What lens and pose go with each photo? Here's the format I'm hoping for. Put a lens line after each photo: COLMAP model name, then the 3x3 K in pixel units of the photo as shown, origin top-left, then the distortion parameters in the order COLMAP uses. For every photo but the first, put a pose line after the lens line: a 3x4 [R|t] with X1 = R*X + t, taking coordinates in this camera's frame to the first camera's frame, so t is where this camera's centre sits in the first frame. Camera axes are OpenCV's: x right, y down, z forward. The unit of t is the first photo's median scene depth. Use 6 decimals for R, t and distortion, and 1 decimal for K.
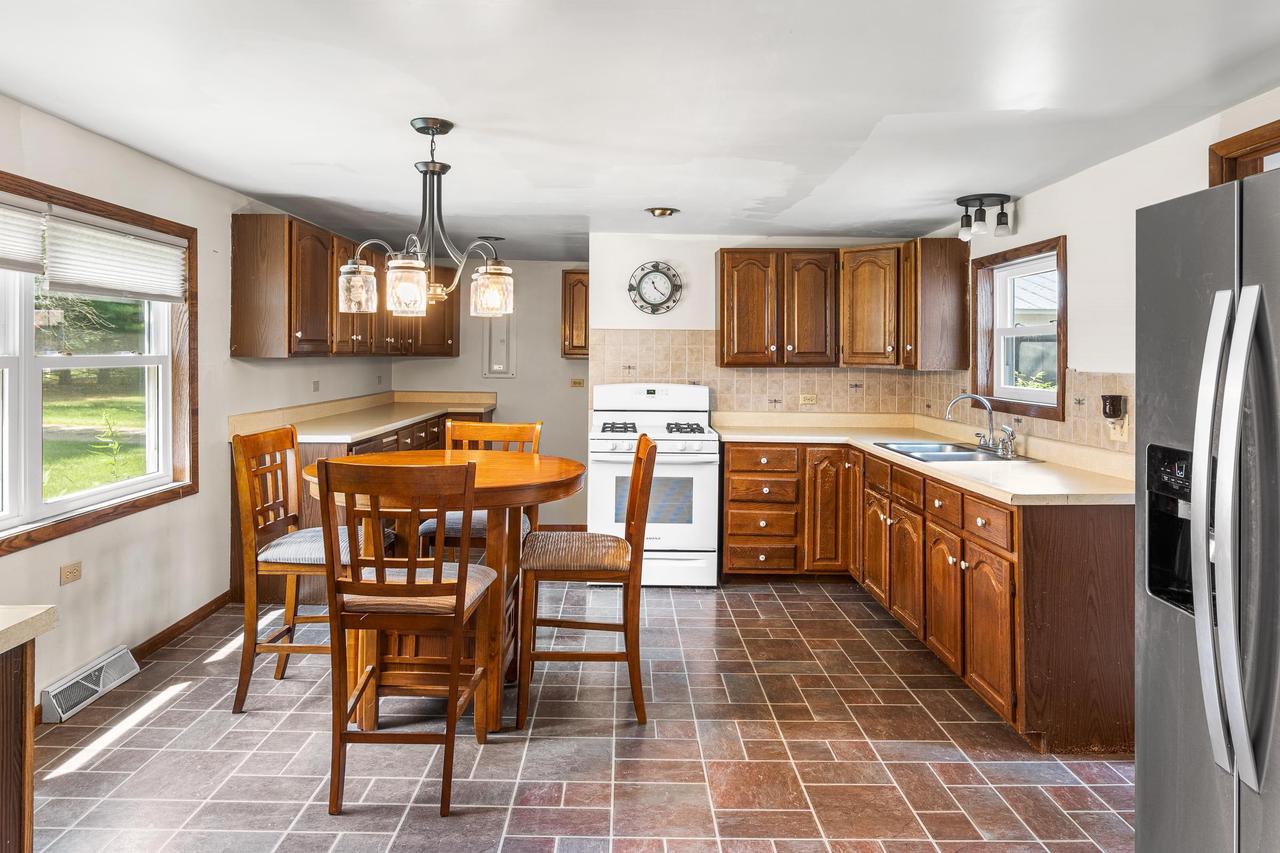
lens RADIAL K [[803.8, 0, 630.7], [0, 803.8, 347.4], [0, 0, 1]] dist [0.003372, -0.000319]
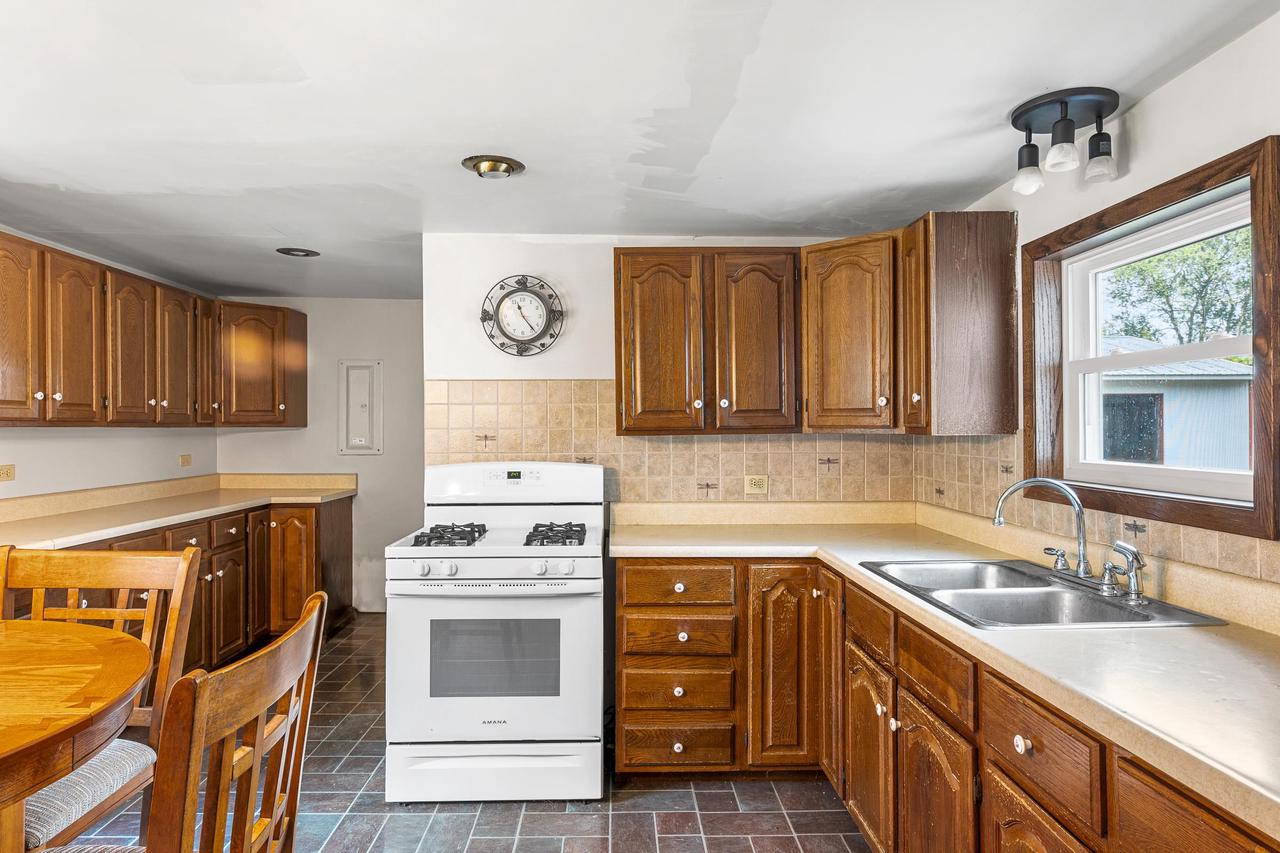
lens RADIAL K [[736.7, 0, 640.0], [0, 736.7, 426.5], [0, 0, 1]] dist [-0.001375, 0.000434]
pose [[0.999664, -0.012159, 0.022906, 0.123829], [0.012012, 0.999906, 0.006565, 0.014951], [-0.022984, -0.006287, 0.999716, 0.441643]]
